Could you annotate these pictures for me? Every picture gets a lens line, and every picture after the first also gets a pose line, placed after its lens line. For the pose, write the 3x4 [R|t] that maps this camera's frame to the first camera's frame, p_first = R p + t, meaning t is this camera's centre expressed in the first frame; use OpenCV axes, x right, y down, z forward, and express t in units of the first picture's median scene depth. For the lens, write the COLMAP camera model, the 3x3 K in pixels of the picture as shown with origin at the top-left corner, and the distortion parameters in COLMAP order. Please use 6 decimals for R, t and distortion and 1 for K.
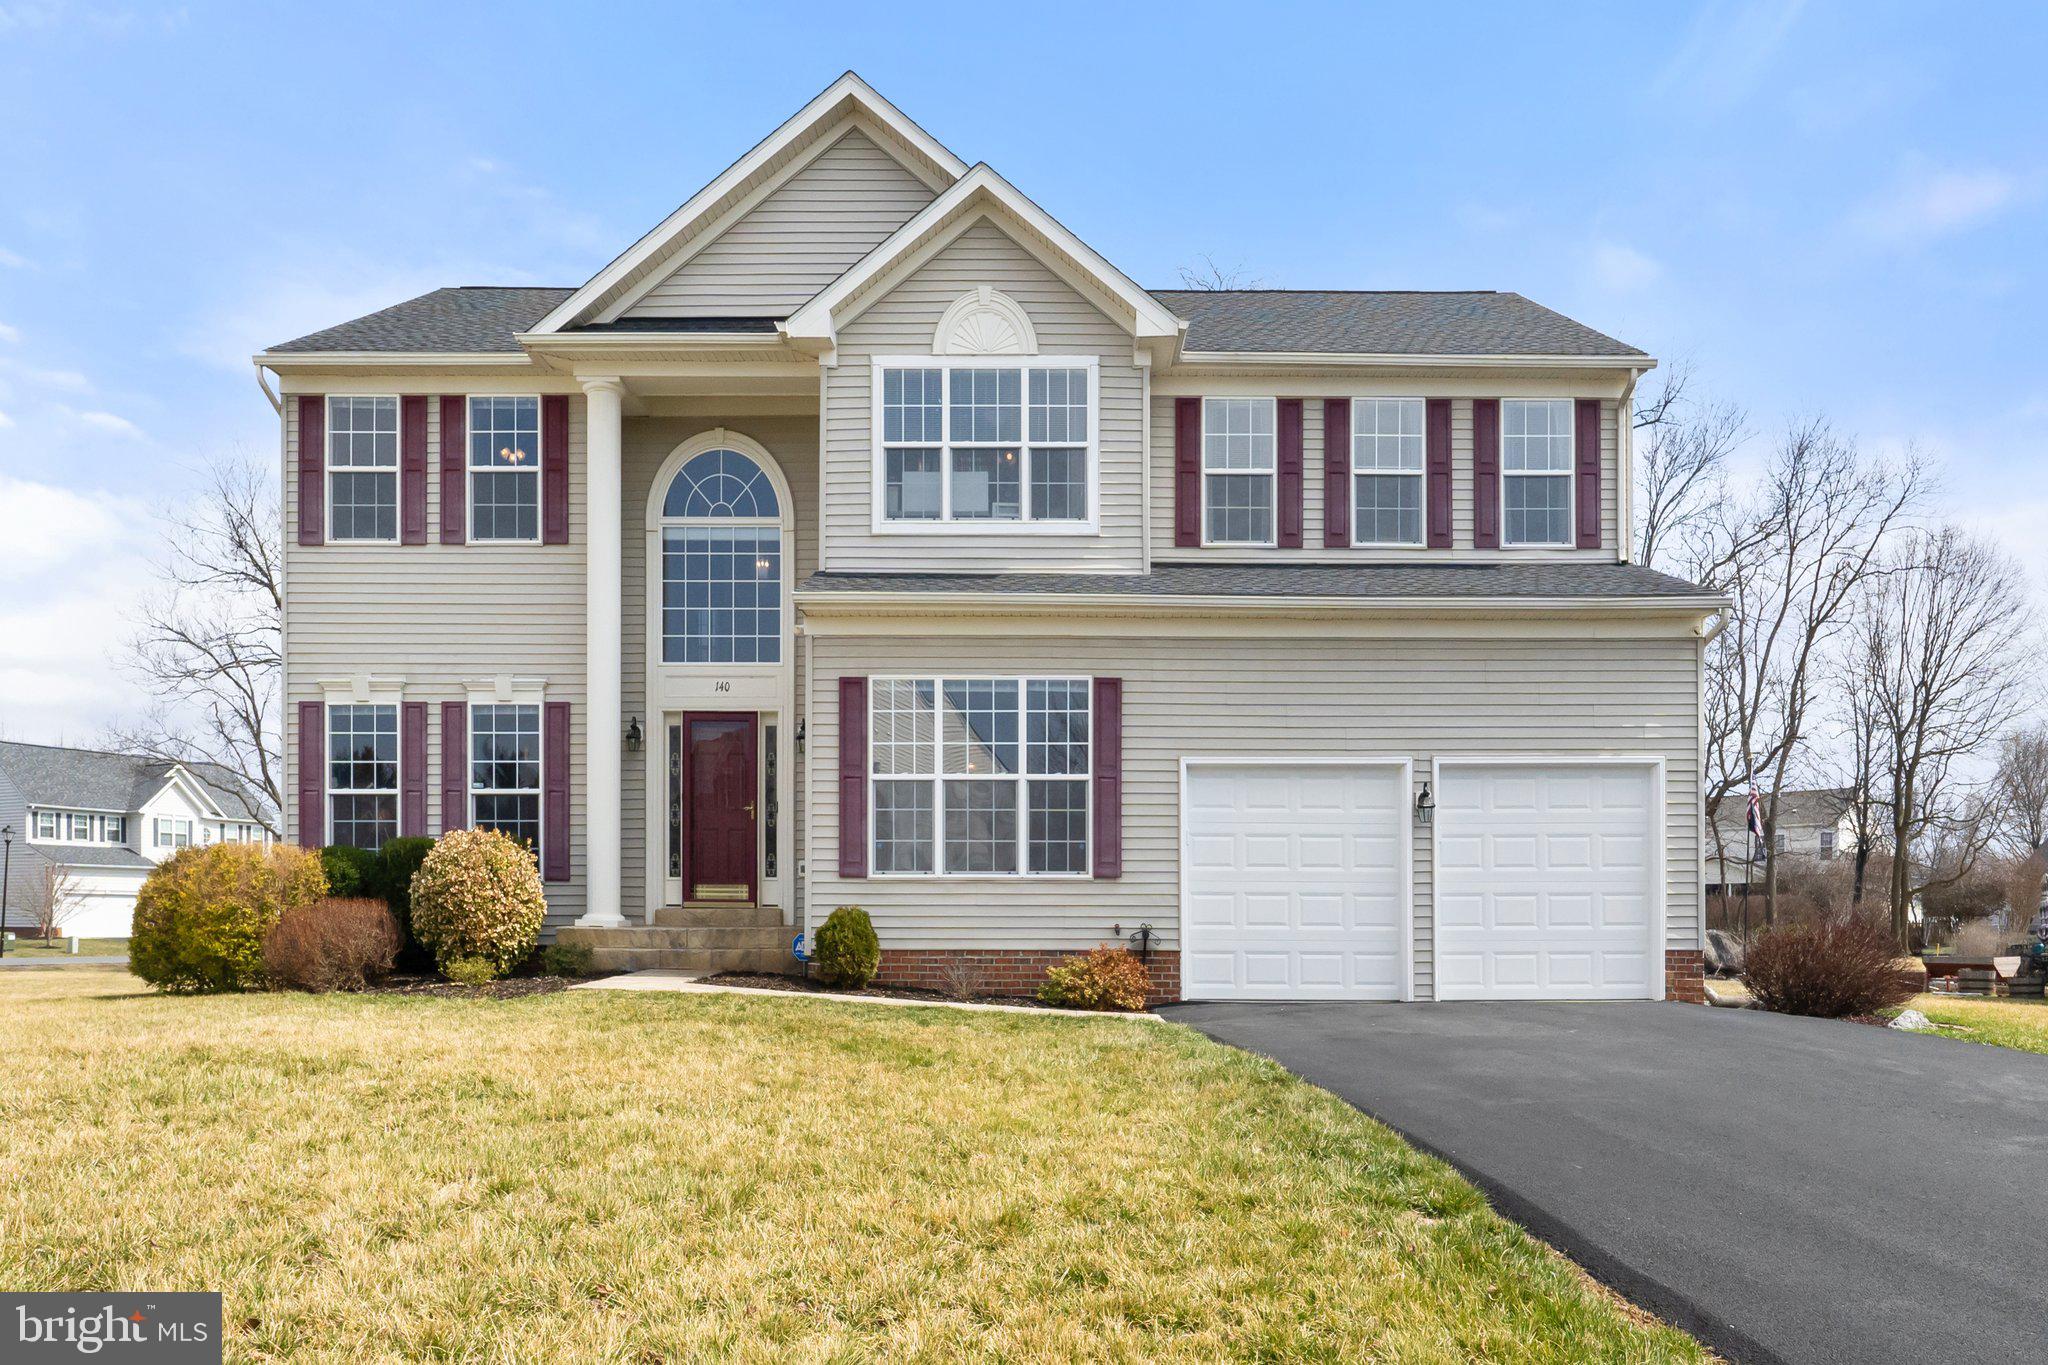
lens RADIAL K [[1384.5, 0, 1019.1], [0, 1384.5, 684.1], [0, 0, 1]] dist [-0.005011, -0.003123]
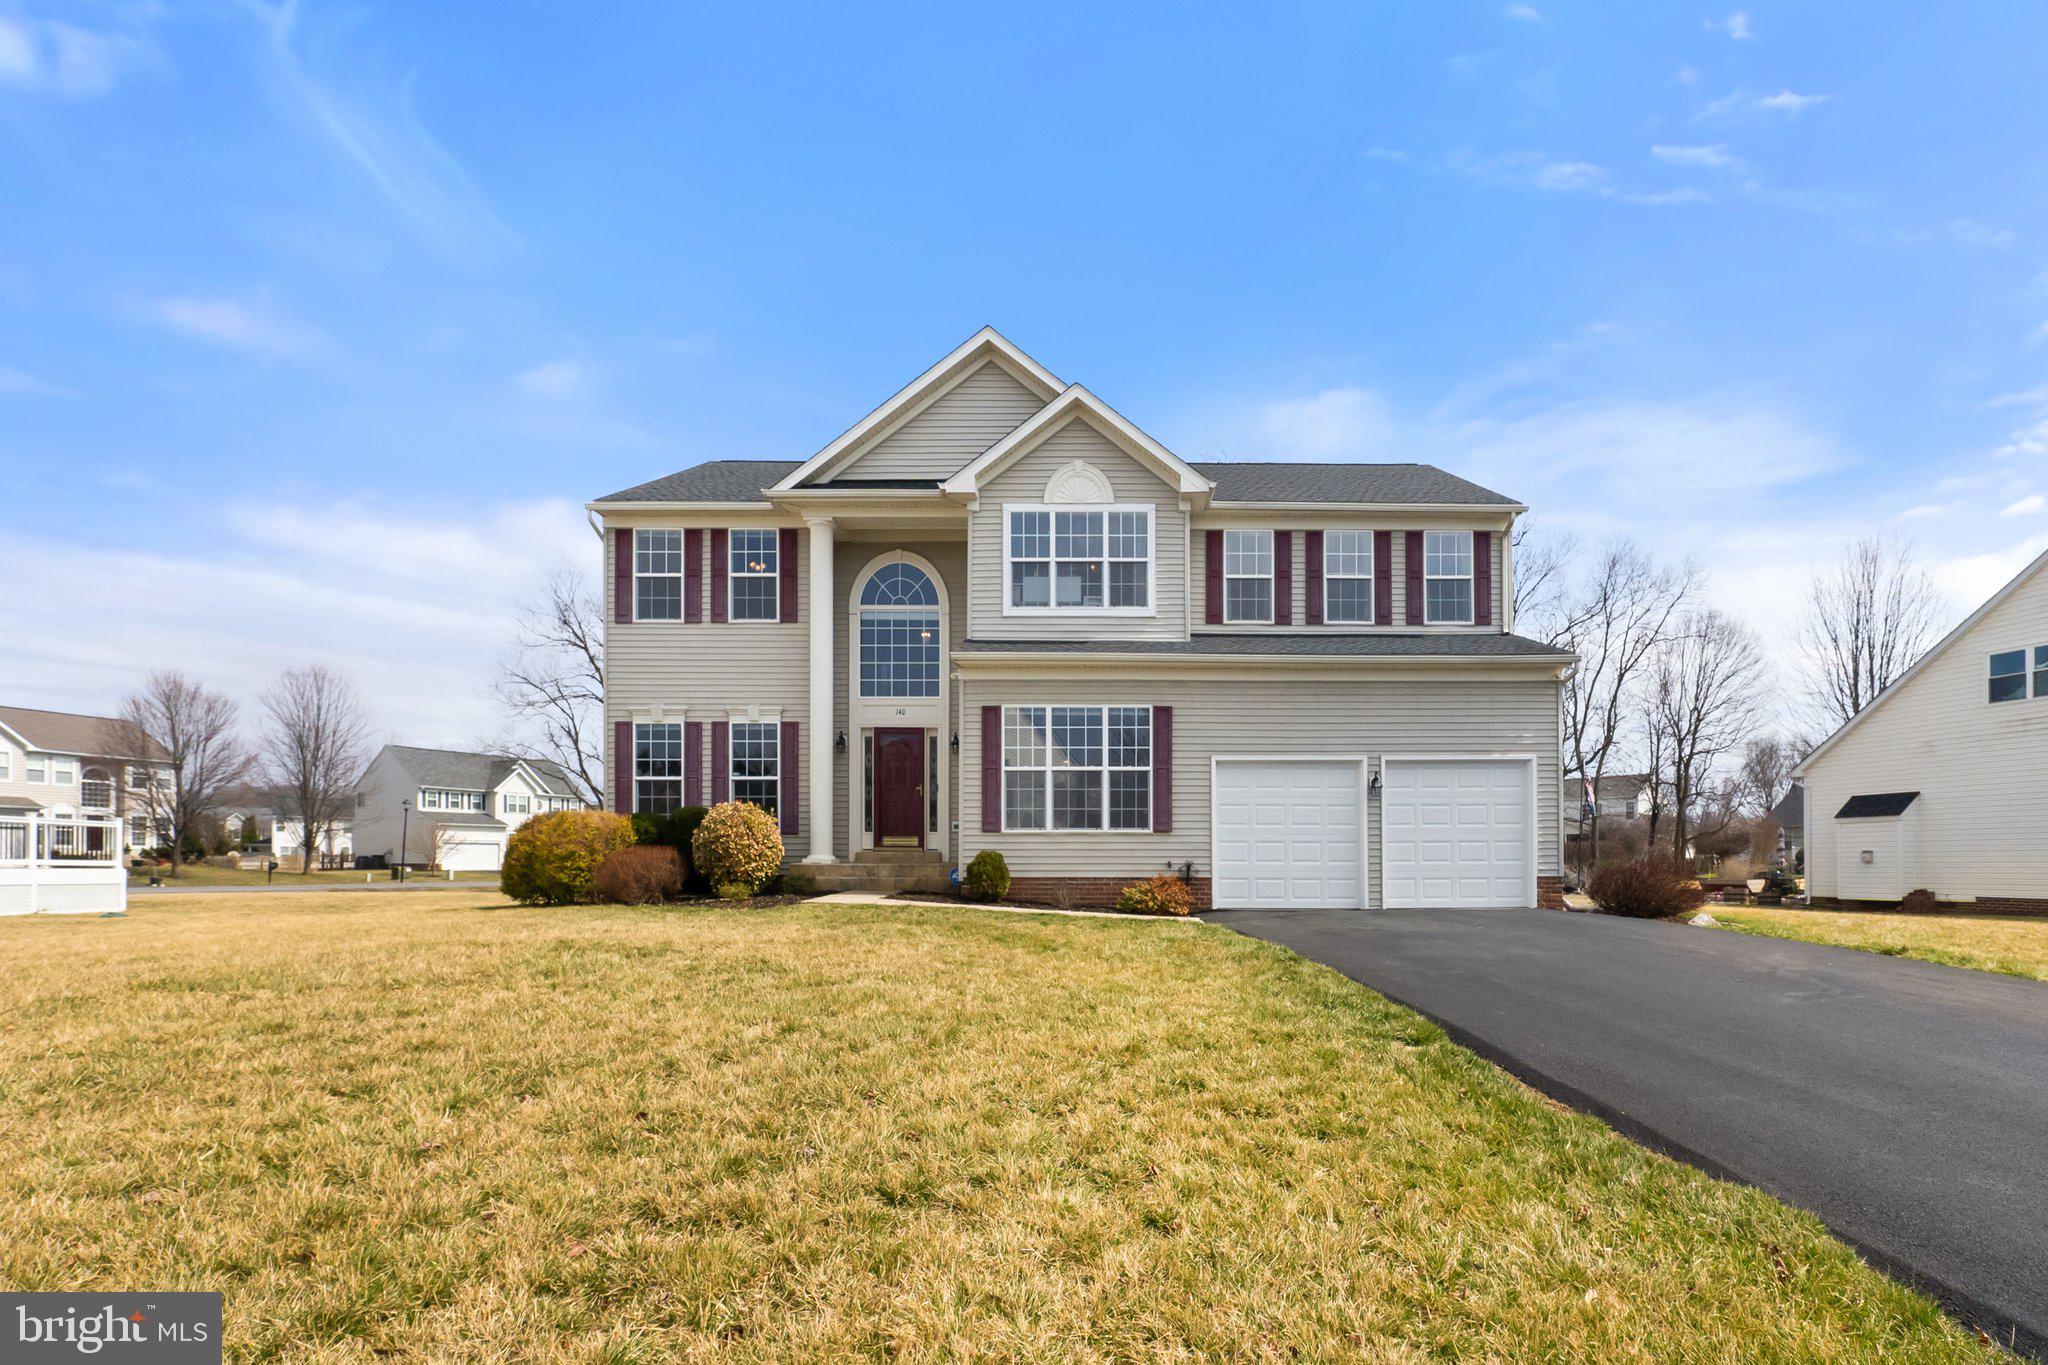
lens RADIAL K [[869.0, 0, 1031.8], [0, 869.0, 702.7], [0, 0, 1]] dist [-0.011338, 0.002143]
pose [[0.999978, -0.000801, 0.006635, -0.085827], [0.000858, 0.999963, -0.008614, 0.000167], [-0.006628, 0.008619, 0.999941, 0.002813]]
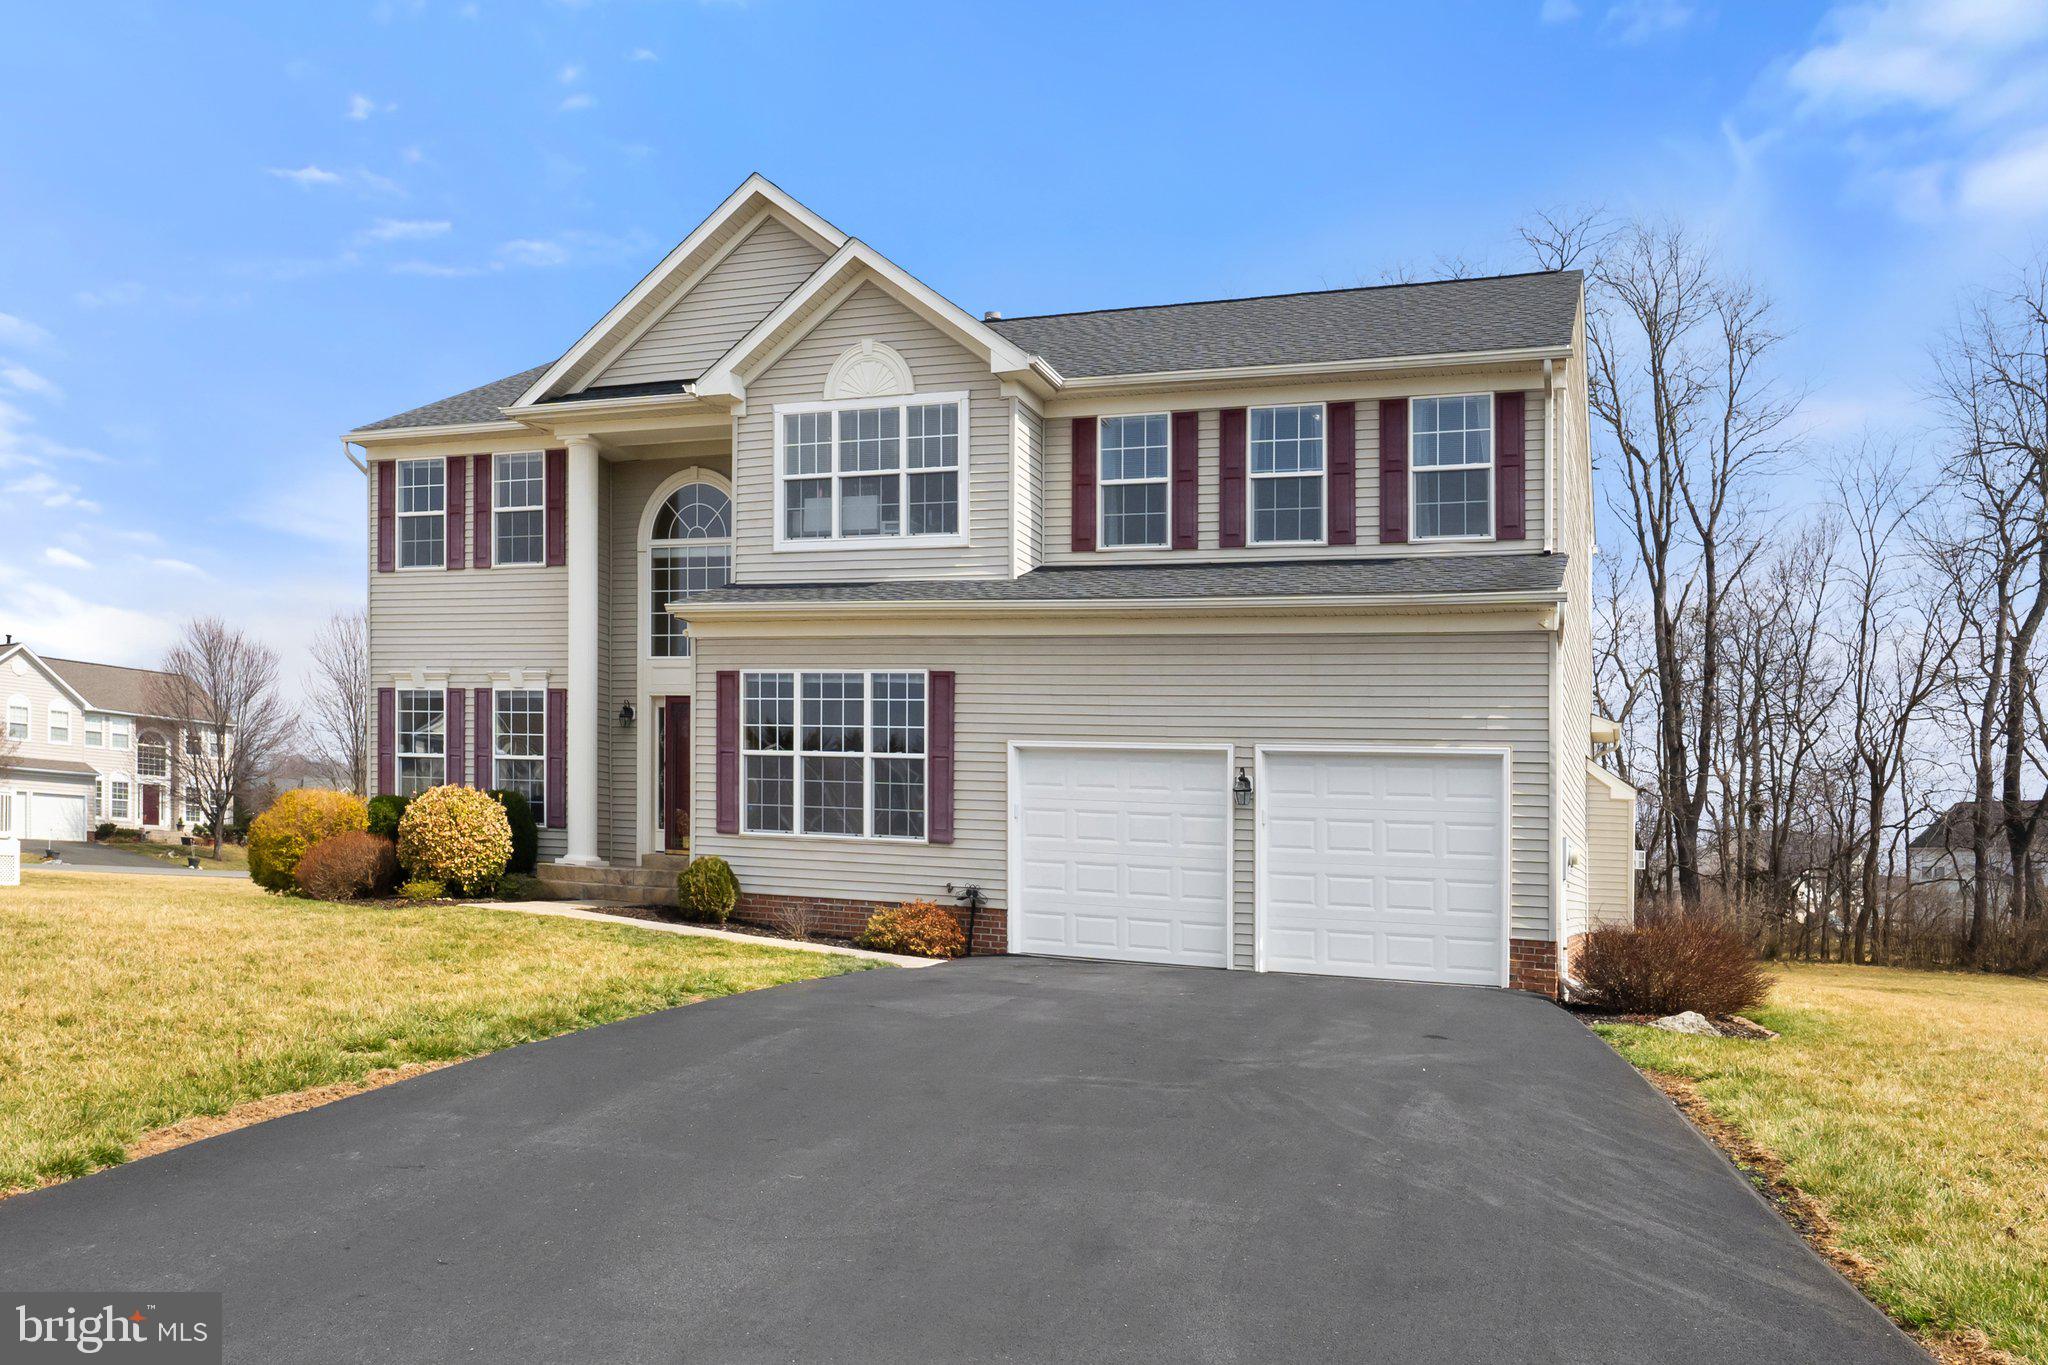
lens RADIAL K [[1305.1, 0, 1022.3], [0, 1305.1, 661.0], [0, 0, 1]] dist [-0.002509, 0.000870]
pose [[0.950451, -0.001358, -0.310872, 0.462719], [0.001219, 0.999999, -0.000641, -0.011716], [0.310873, 0.000230, 0.950452, -0.019331]]
